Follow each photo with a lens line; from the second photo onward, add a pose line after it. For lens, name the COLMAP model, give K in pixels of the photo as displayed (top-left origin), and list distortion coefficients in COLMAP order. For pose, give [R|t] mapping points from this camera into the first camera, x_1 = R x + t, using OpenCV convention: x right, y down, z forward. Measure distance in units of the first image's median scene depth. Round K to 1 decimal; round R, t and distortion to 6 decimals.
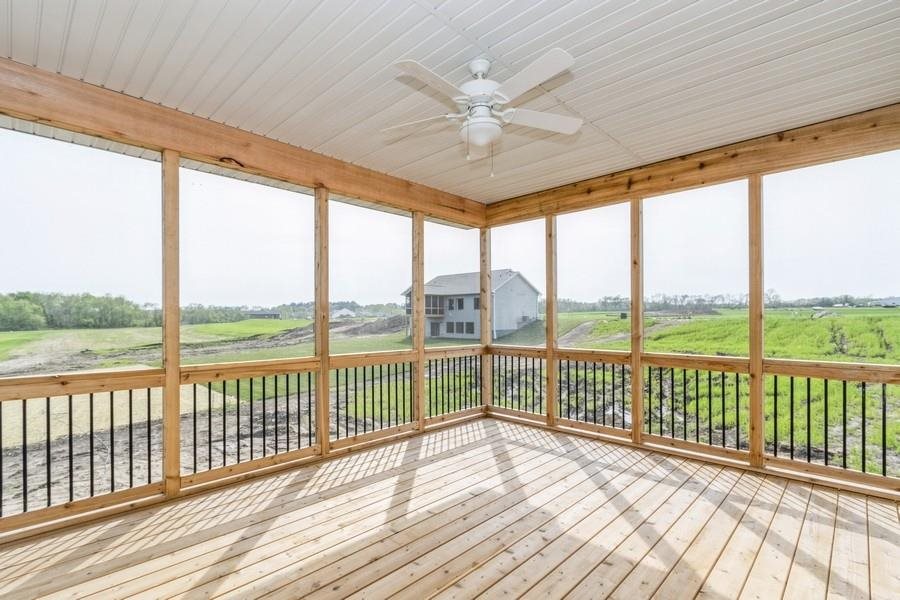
lens RADIAL K [[423.1, 0, 446.8], [0, 423.1, 307.7], [0, 0, 1]] dist [-0.002814, -0.000402]
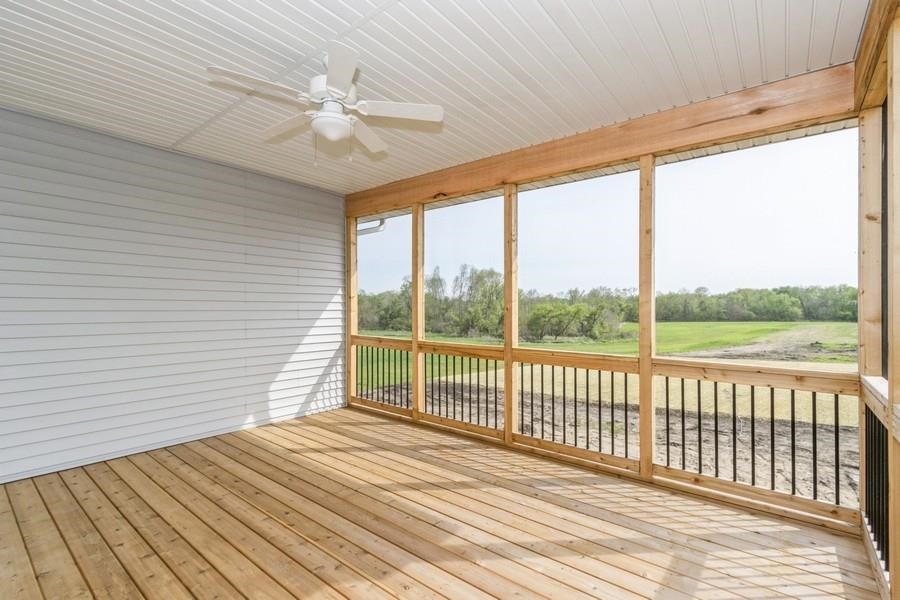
lens RADIAL K [[416.8, 0, 448.7], [0, 416.8, 305.3], [0, 0, 1]] dist [0.001482, -0.000267]
pose [[0.083933, -0.004708, -0.996460, 0.548198], [0.017103, 0.999848, -0.003283, 0.009417], [0.996325, -0.016767, 0.084001, 0.595073]]
